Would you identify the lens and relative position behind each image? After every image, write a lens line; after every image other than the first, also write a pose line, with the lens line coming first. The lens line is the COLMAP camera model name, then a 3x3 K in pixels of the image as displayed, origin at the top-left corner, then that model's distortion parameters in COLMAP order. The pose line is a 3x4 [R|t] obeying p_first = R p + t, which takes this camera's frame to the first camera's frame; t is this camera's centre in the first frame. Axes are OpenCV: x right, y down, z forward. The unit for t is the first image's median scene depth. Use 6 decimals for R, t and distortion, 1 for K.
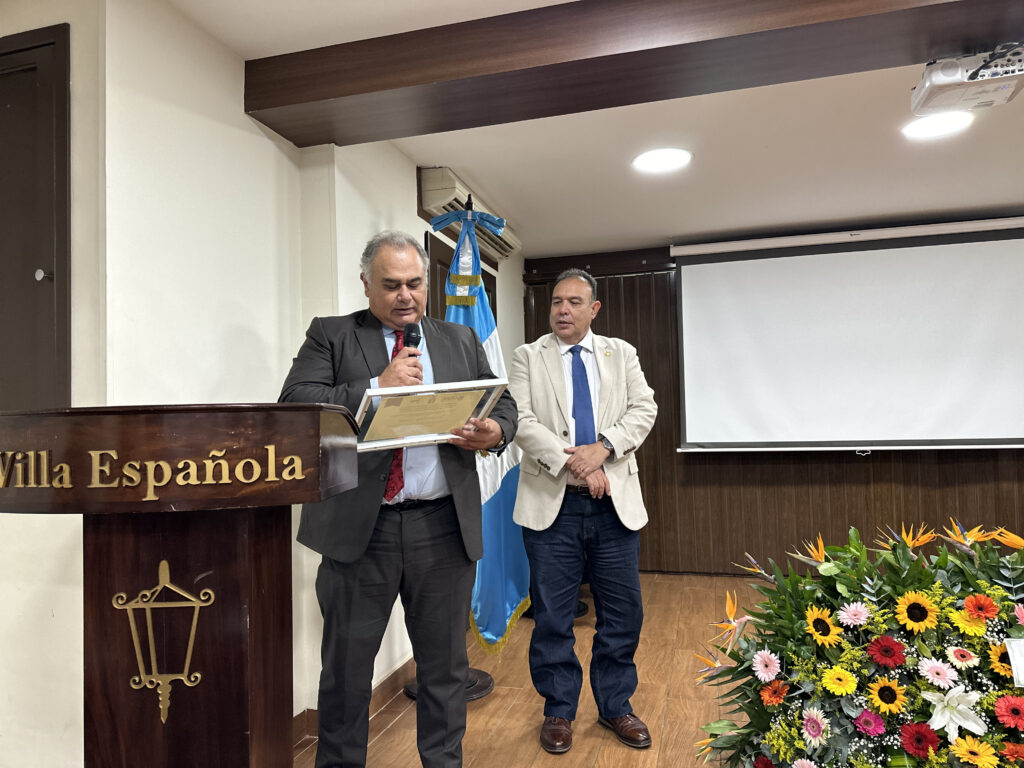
lens RADIAL K [[706.7, 0, 512.0], [0, 706.7, 384.0], [0, 0, 1]] dist [0.039076, -0.040943]
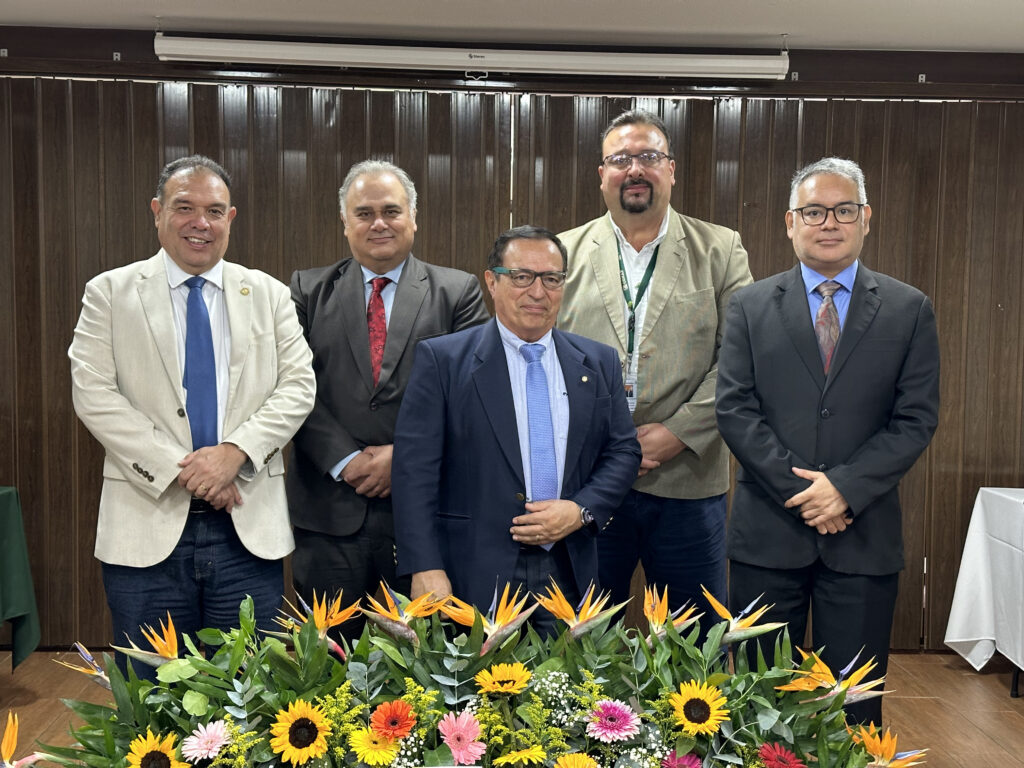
lens RADIAL K [[1420.2, 0, 516.9], [0, 1420.2, 378.9], [0, 0, 1]] dist [0.191600, -0.475611]
pose [[0.948387, 0.024362, 0.316179, 0.347369], [-0.055140, 0.994525, 0.088763, -0.124159], [-0.312285, -0.101616, 0.944538, -0.252184]]
